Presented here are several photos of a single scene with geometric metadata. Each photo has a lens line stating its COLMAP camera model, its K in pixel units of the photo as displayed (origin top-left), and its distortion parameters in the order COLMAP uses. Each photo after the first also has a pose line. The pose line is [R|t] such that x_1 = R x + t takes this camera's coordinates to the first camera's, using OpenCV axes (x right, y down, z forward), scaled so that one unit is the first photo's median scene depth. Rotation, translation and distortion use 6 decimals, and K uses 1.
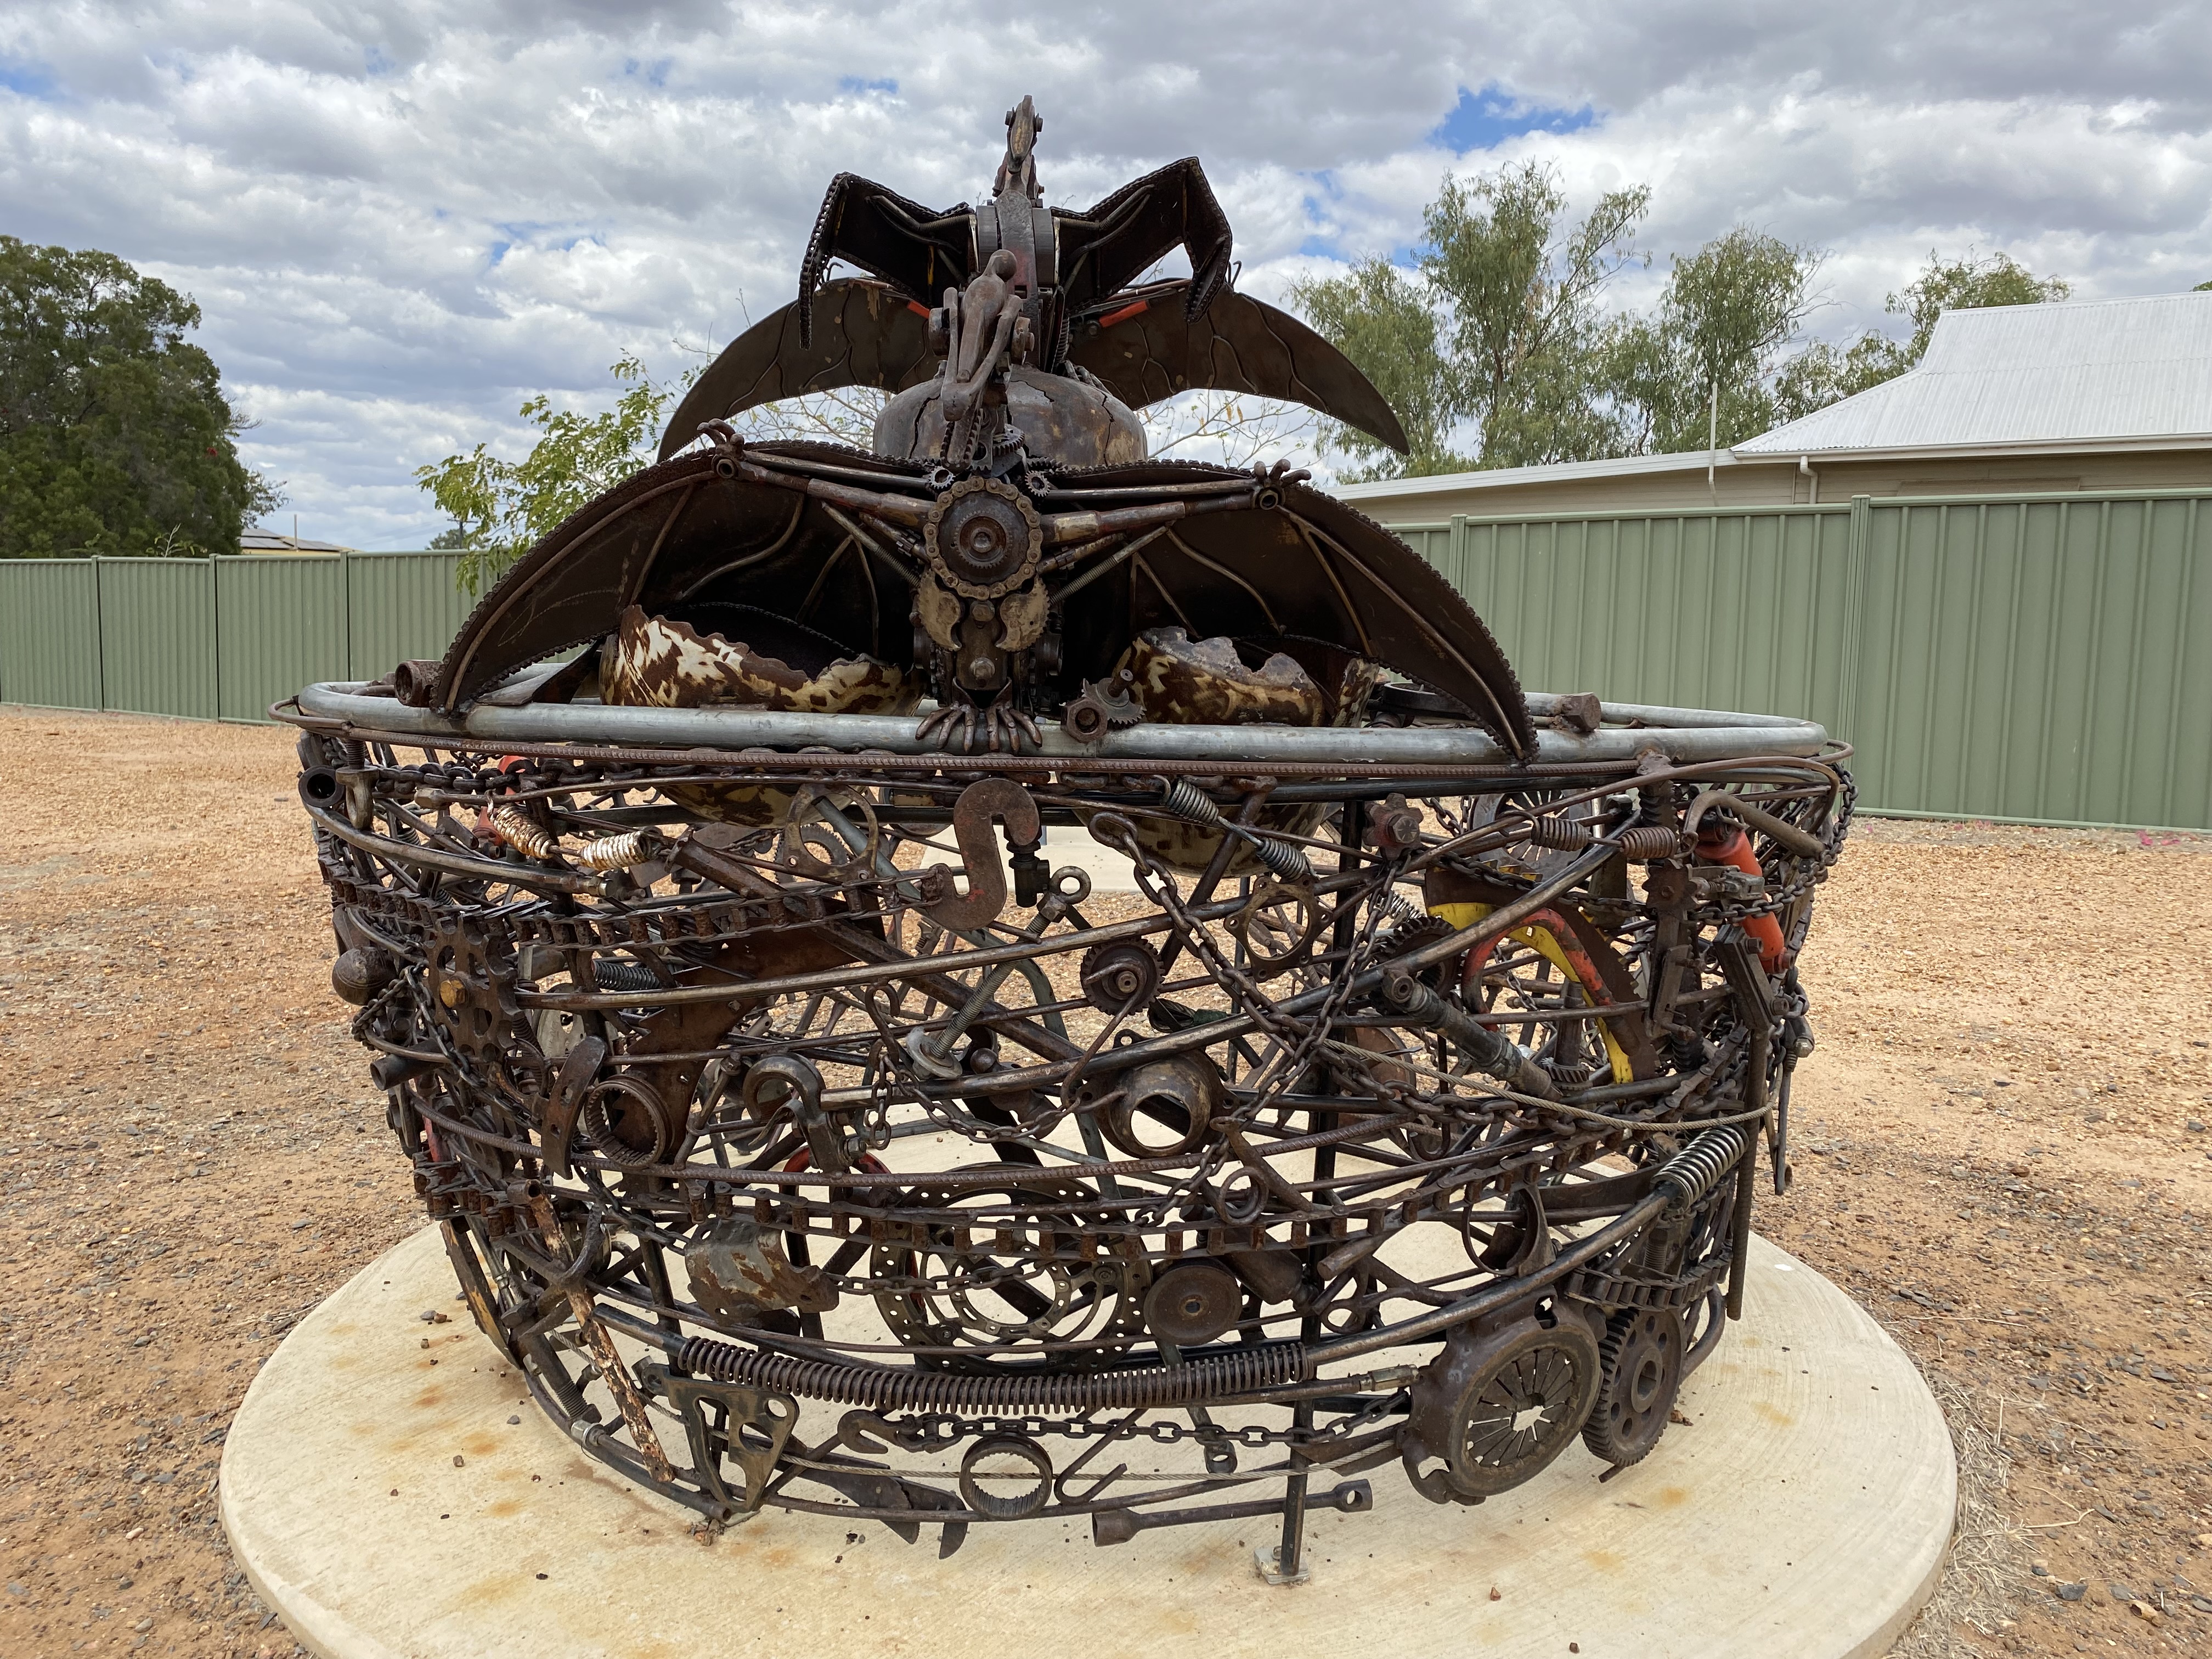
lens RADIAL K [[1698.0, 0, 1106.0], [0, 1698.0, 829.5], [0, 0, 1]] dist [0.002544, -0.001334]
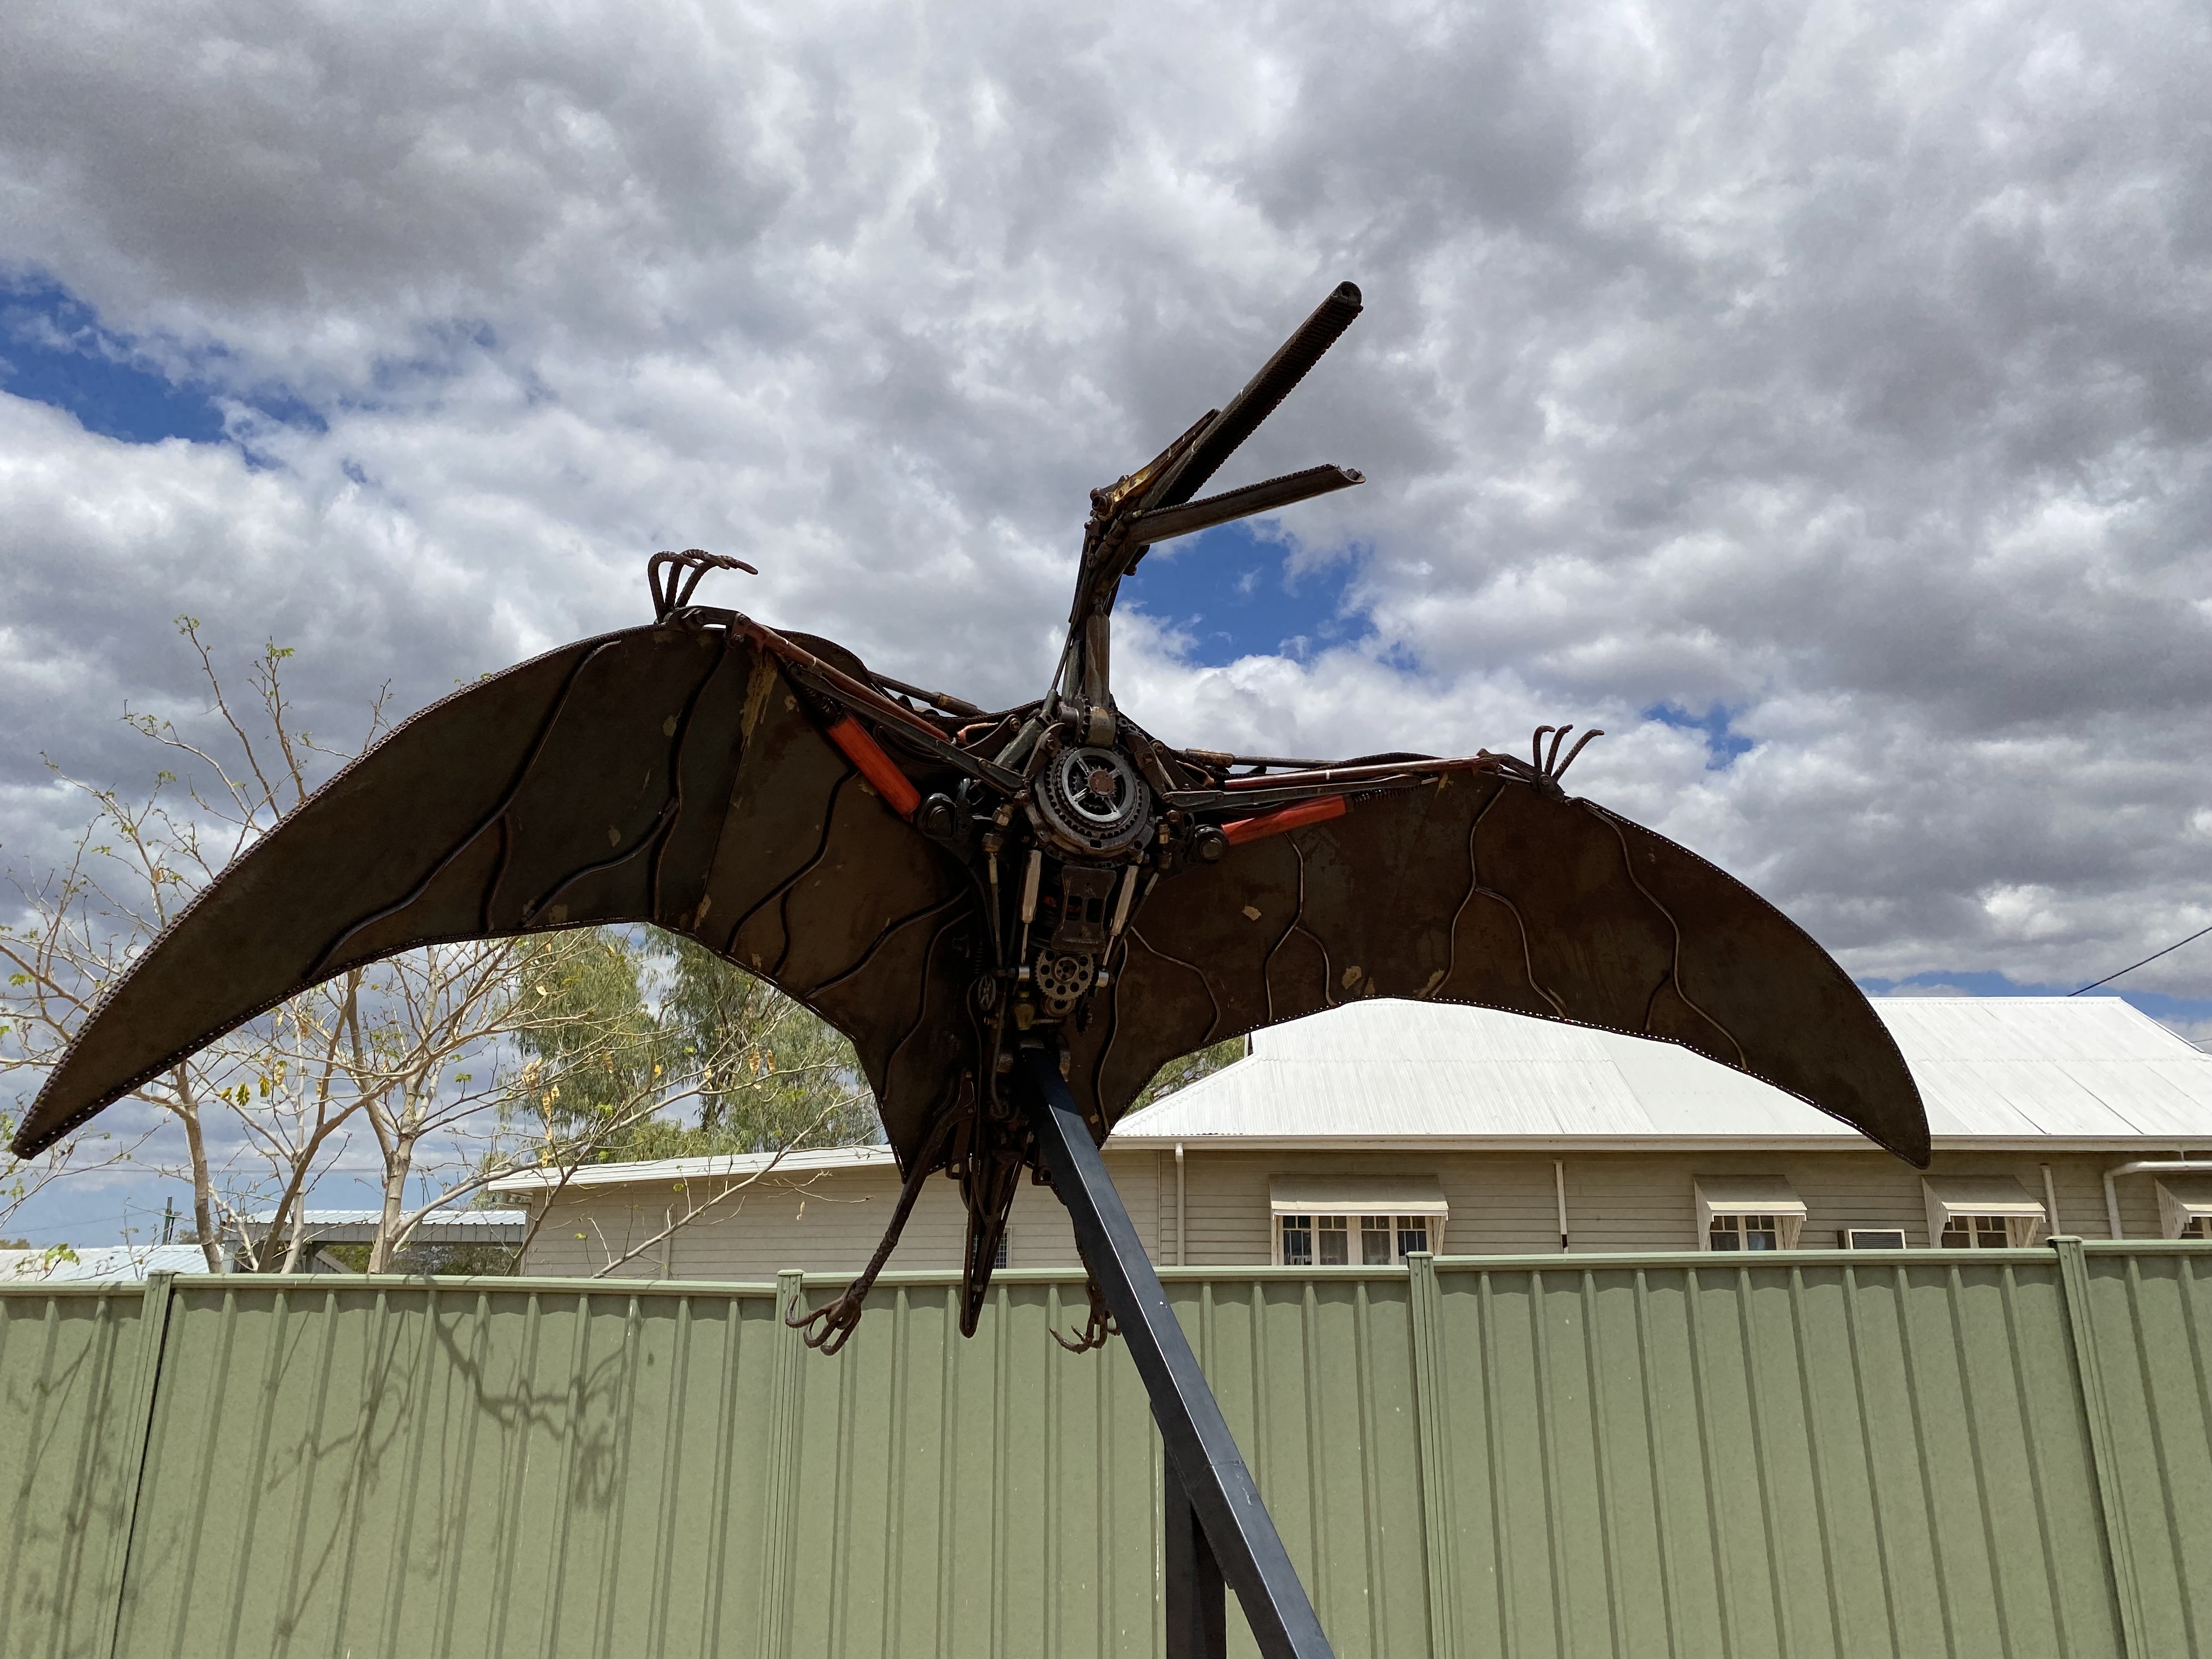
lens RADIAL K [[1698.0, 0, 1106.0], [0, 1698.0, 829.5], [0, 0, 1]] dist [0.002544, -0.001334]
pose [[0.844831, 0.120431, 0.521303, -0.073784], [0.086703, 0.930643, -0.355507, -0.043190], [-0.527961, 0.345542, 0.775795, 0.198047]]
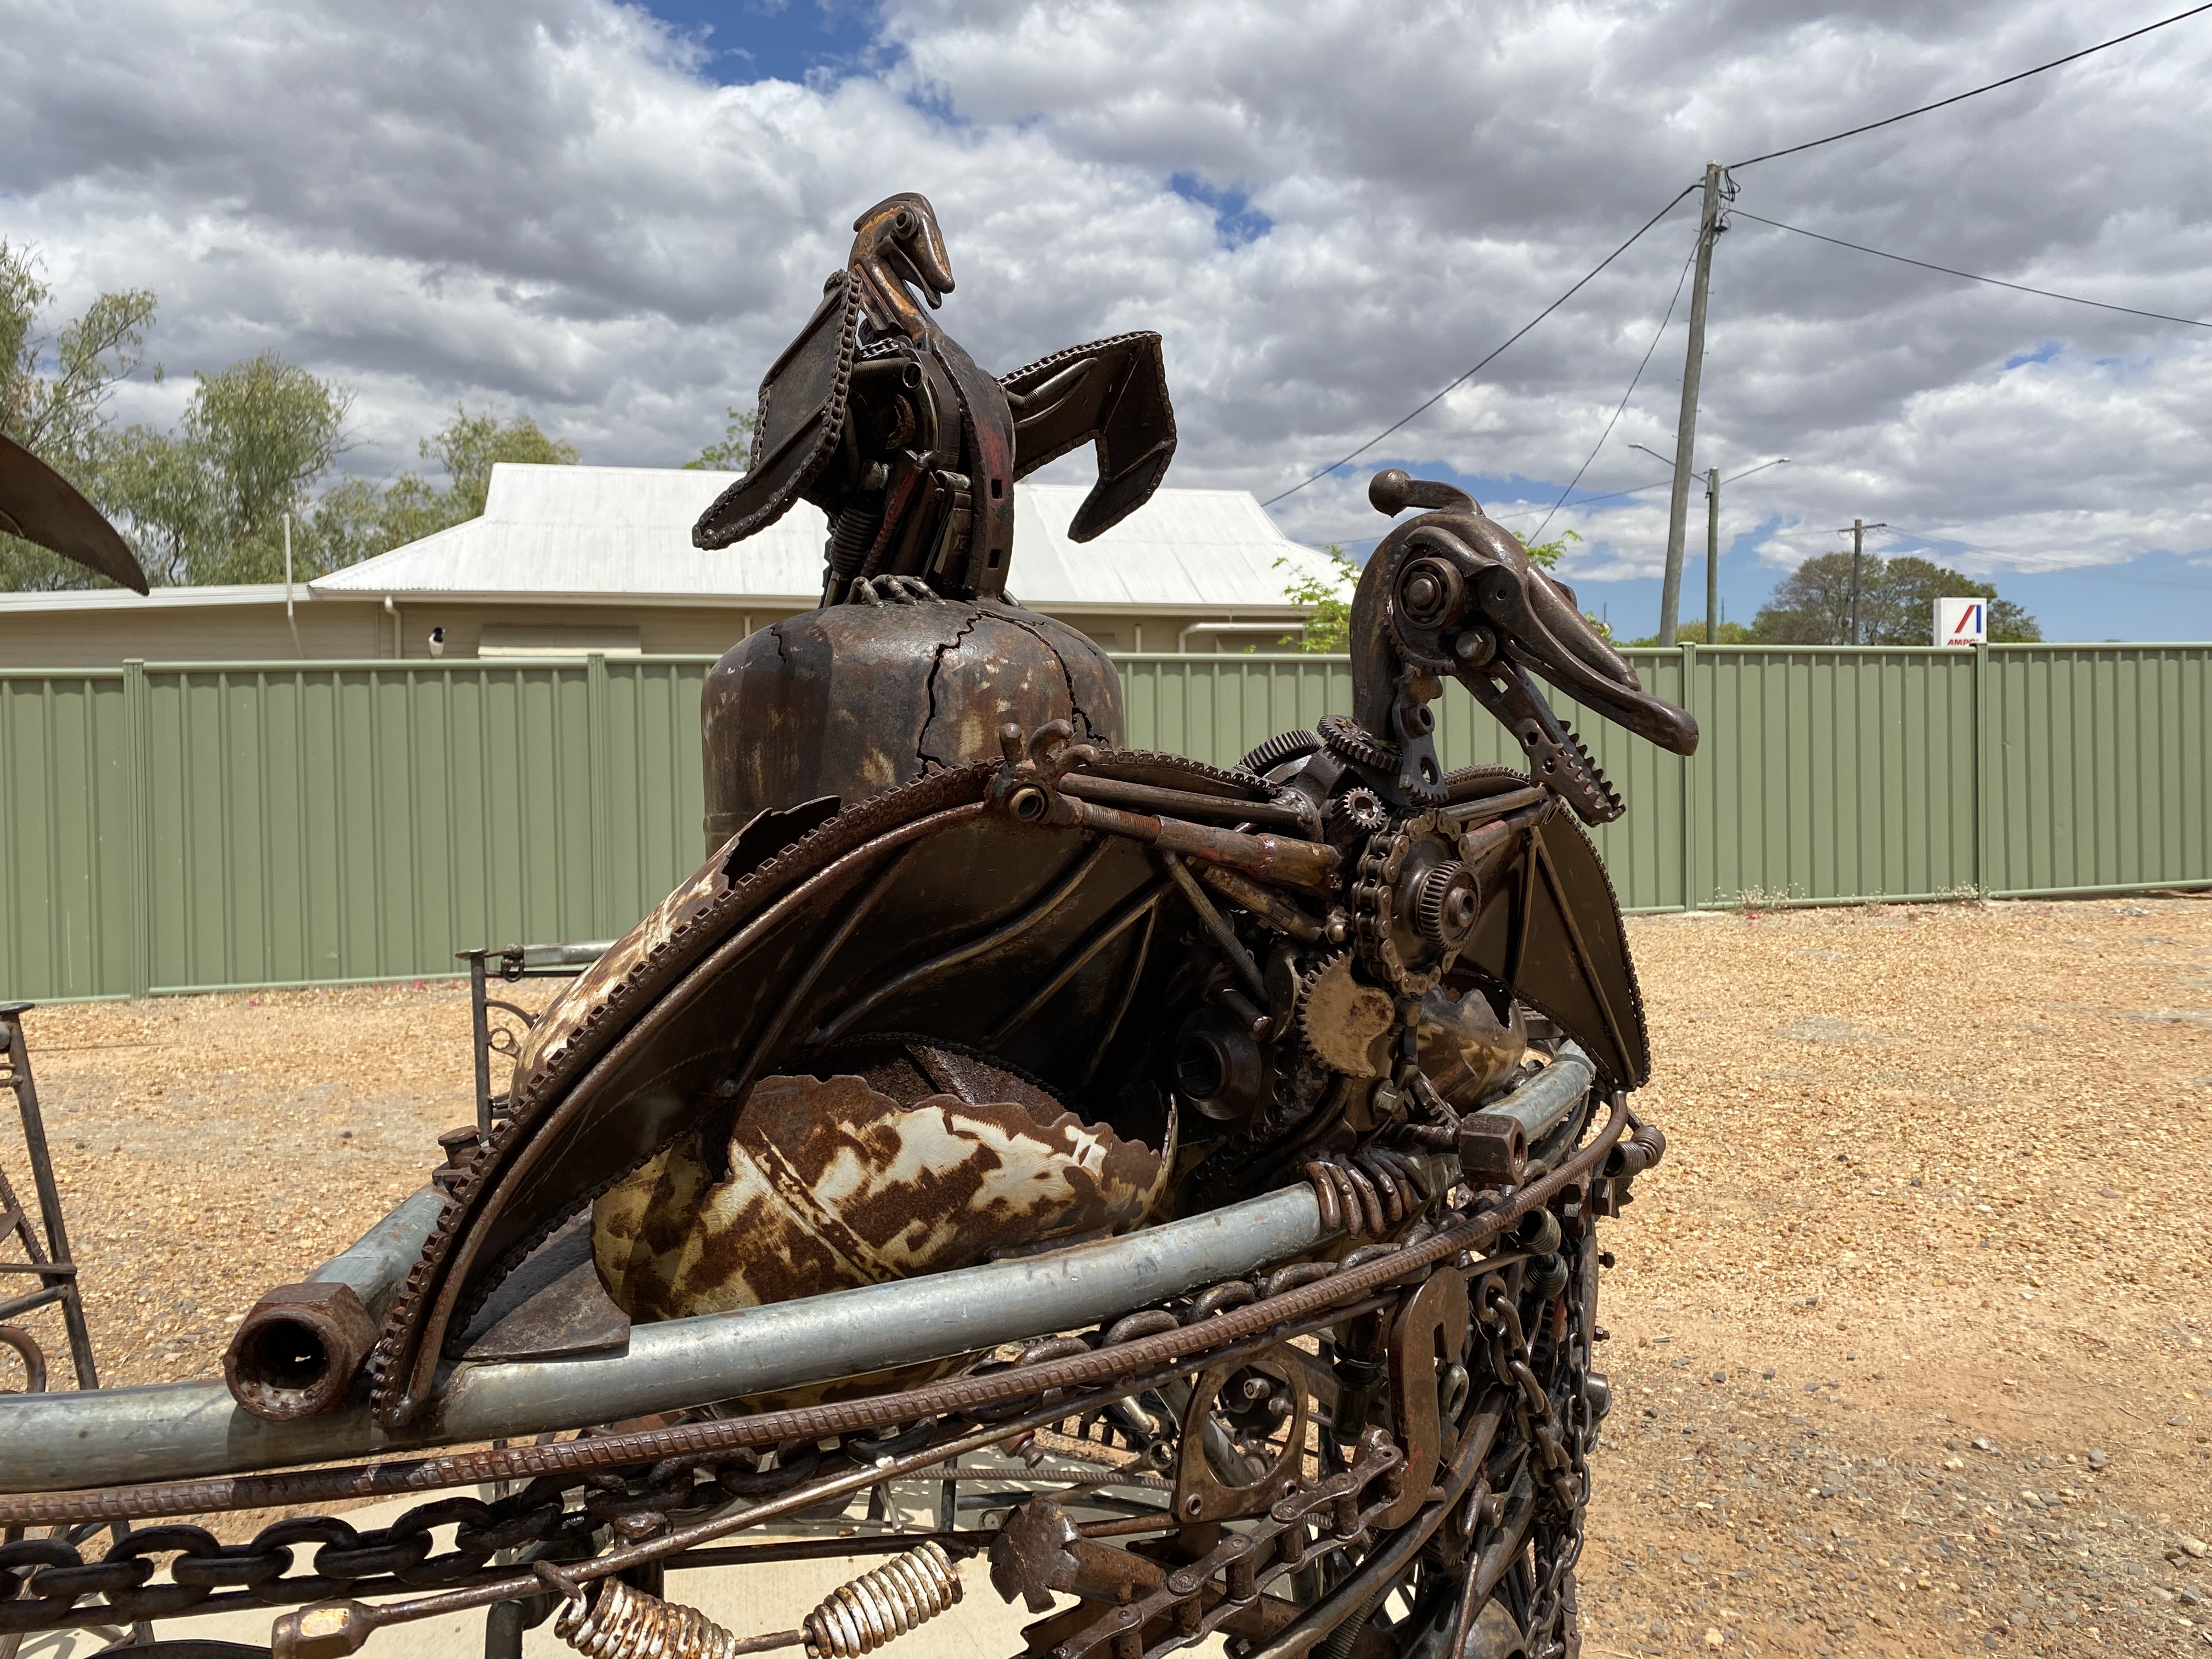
lens RADIAL K [[1698.0, 0, 1106.0], [0, 1698.0, 829.5], [0, 0, 1]] dist [0.002544, -0.001334]
pose [[0.673226, -0.056231, 0.737295, -0.030678], [0.111209, 0.993463, -0.025776, -0.009552], [-0.731026, 0.099347, 0.675079, 0.031741]]
